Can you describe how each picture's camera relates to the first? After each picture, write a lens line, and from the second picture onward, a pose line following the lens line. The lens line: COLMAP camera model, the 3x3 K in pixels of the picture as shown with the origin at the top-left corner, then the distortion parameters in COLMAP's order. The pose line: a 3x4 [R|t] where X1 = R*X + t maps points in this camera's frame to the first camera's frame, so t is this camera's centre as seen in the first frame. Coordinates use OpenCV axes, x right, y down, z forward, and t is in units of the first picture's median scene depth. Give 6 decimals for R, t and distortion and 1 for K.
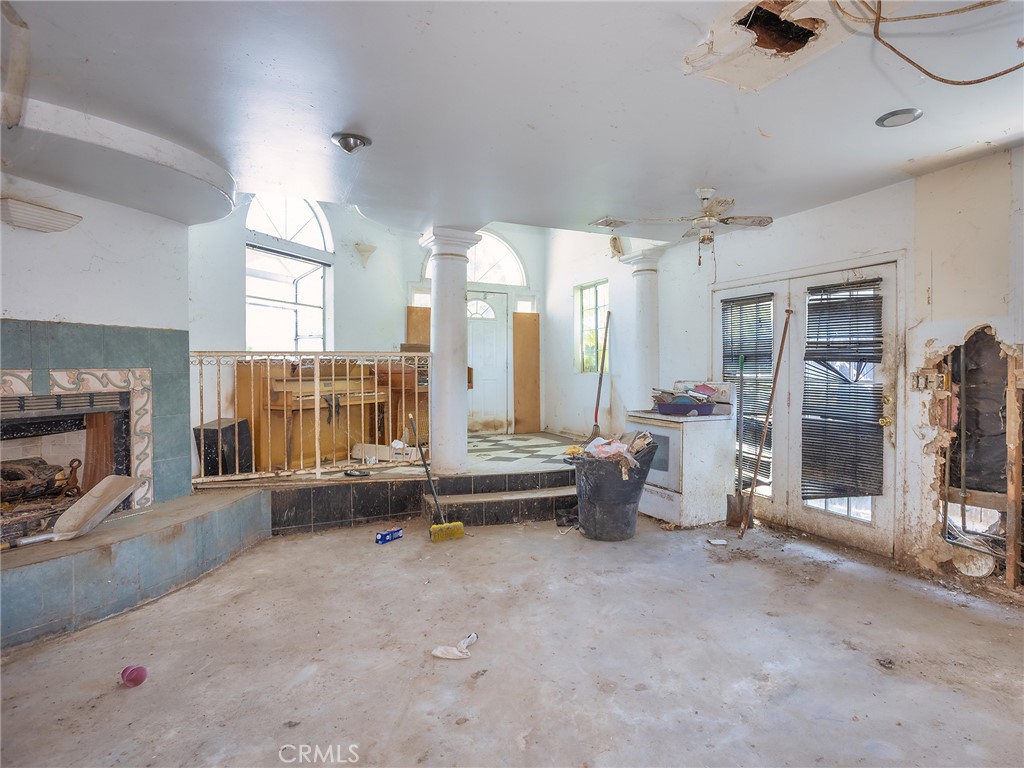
lens RADIAL K [[575.5, 0, 515.1], [0, 575.5, 377.1], [0, 0, 1]] dist [-0.039702, 0.019178]
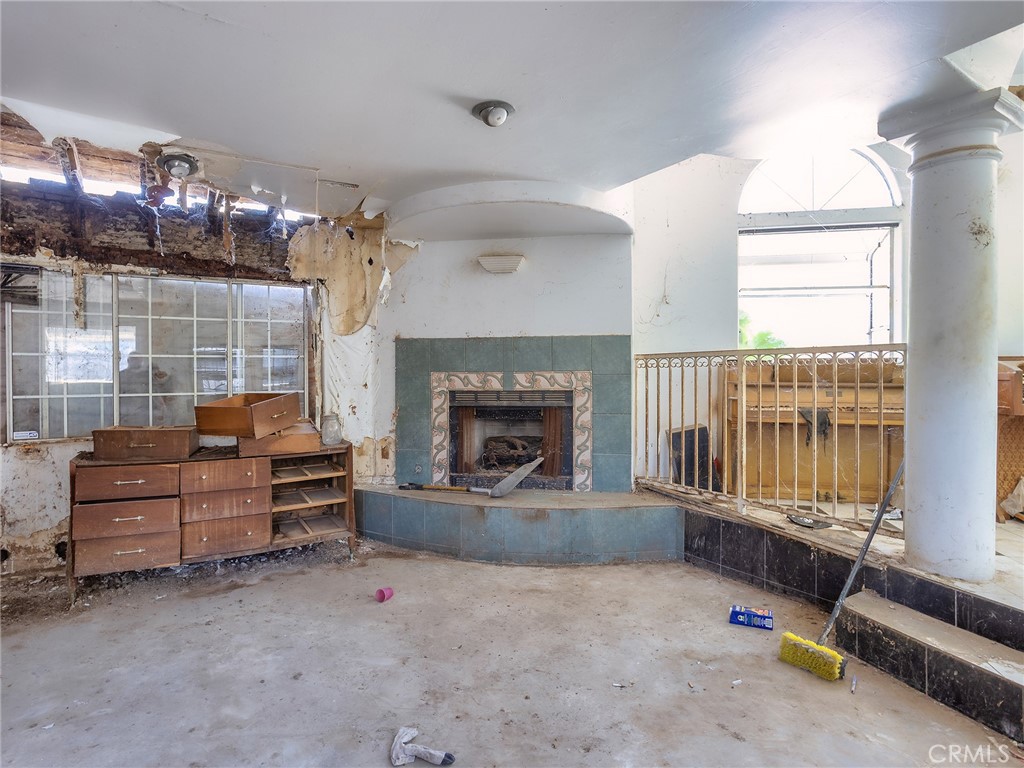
lens RADIAL K [[541.8, 0, 510.9], [0, 541.8, 379.9], [0, 0, 1]] dist [-0.027287, 0.001915]
pose [[0.136475, 0.017031, -0.990497, 0.407925], [-0.015842, 0.999762, 0.015008, -0.011613], [0.990517, 0.013643, 0.136712, 0.697571]]
